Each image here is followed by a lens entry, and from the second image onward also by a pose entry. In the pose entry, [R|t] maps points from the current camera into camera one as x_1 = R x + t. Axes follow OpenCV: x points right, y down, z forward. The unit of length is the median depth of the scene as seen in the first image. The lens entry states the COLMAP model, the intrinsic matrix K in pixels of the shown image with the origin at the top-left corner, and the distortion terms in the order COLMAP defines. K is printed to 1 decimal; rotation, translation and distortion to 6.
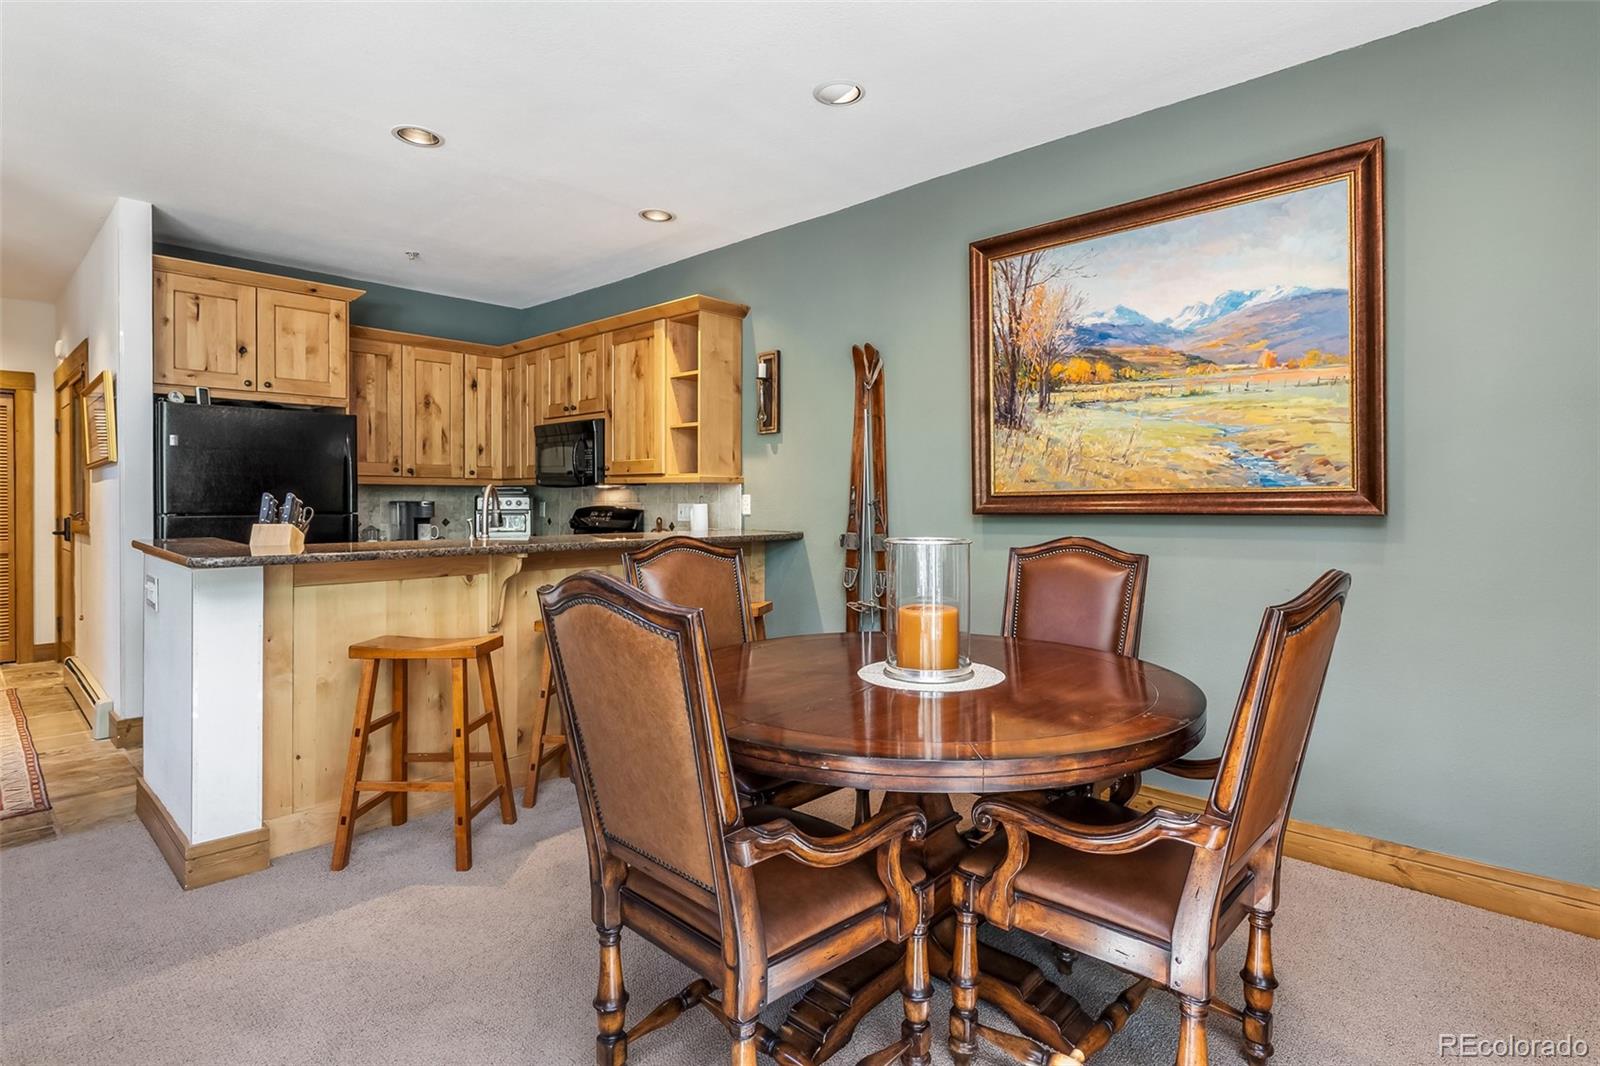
lens RADIAL K [[795.2, 0, 879.9], [0, 795.2, 508.7], [0, 0, 1]] dist [-0.000181, 0.000952]
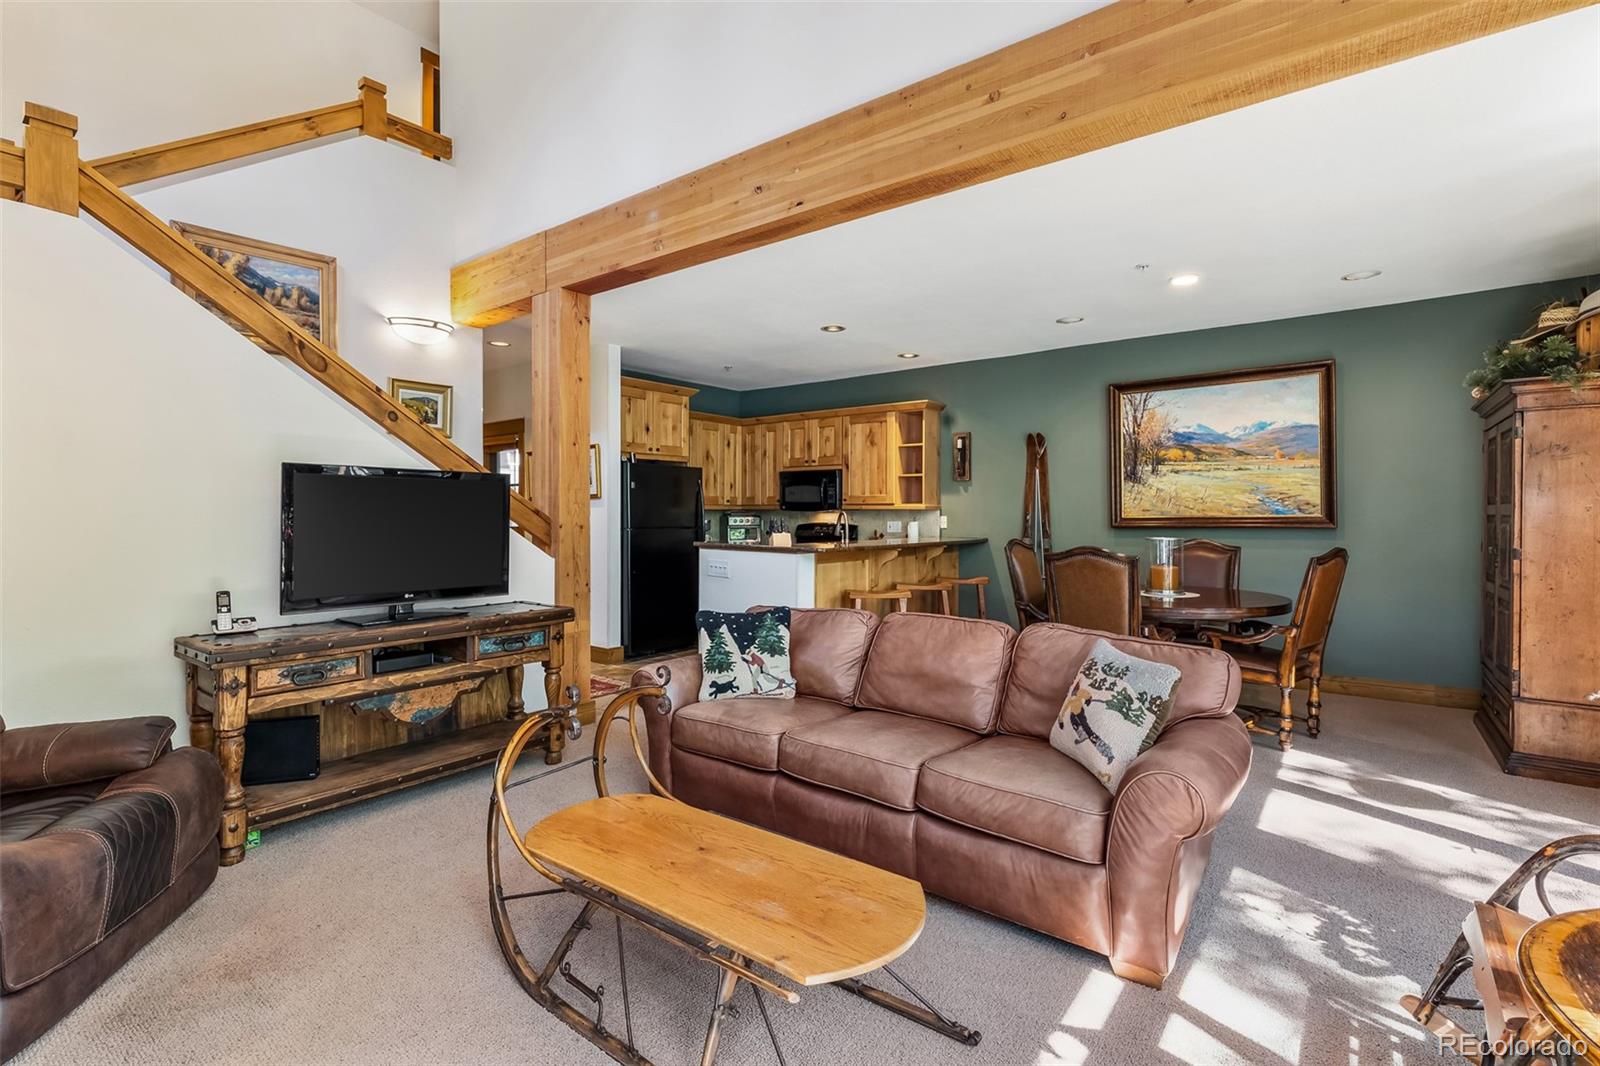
lens RADIAL K [[705.5, 0, 844.5], [0, 705.5, 516.4], [0, 0, 1]] dist [-0.000197, -0.000215]
pose [[0.997111, -0.002172, 0.075926, -0.549309], [0.002696, 0.999973, -0.006806, -0.008286], [-0.075909, 0.006991, 0.997090, -0.534844]]
